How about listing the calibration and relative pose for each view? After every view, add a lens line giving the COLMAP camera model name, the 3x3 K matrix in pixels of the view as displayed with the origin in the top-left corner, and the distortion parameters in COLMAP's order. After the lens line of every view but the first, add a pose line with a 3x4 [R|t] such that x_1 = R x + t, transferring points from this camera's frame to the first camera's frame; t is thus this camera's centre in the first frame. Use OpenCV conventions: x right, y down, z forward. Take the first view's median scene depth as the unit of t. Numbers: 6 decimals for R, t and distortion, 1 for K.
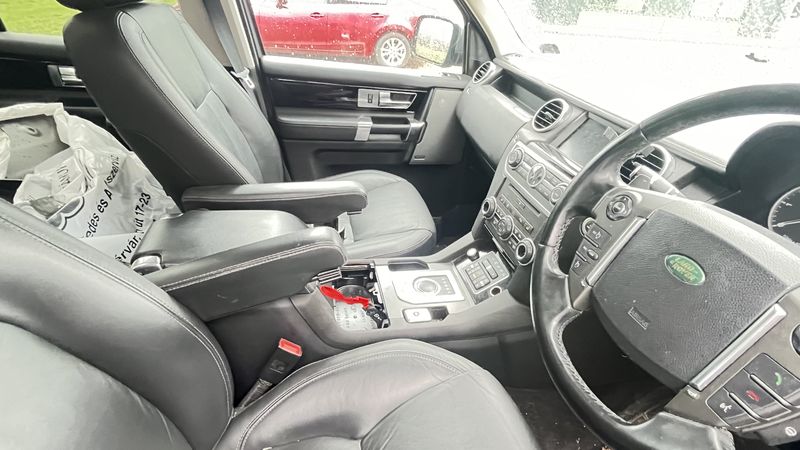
lens RADIAL K [[399.0, 0, 396.4], [0, 399.0, 225.3], [0, 0, 1]] dist [-0.004213, -0.001187]
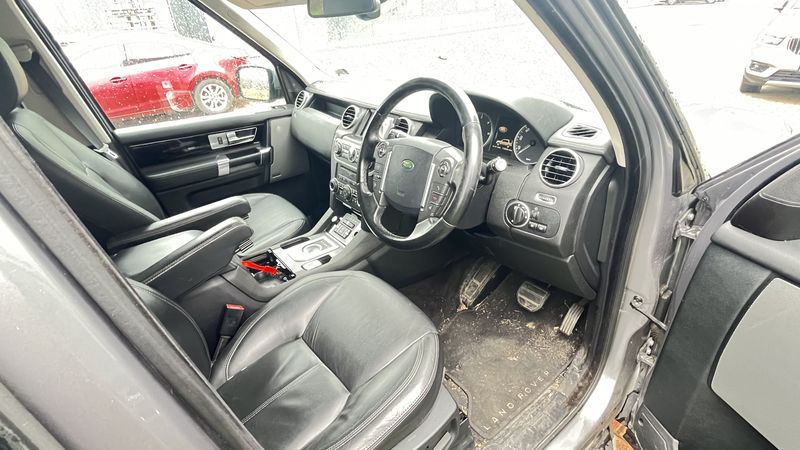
lens RADIAL K [[394.3, 0, 400.0], [0, 394.3, 225.0], [0, 0, 1]] dist [-0.002017, -0.000584]
pose [[0.890544, -0.332431, 0.310518, -0.037817], [0.346313, 0.938054, 0.011049, 0.112842], [-0.294956, 0.097697, 0.950503, -0.316152]]
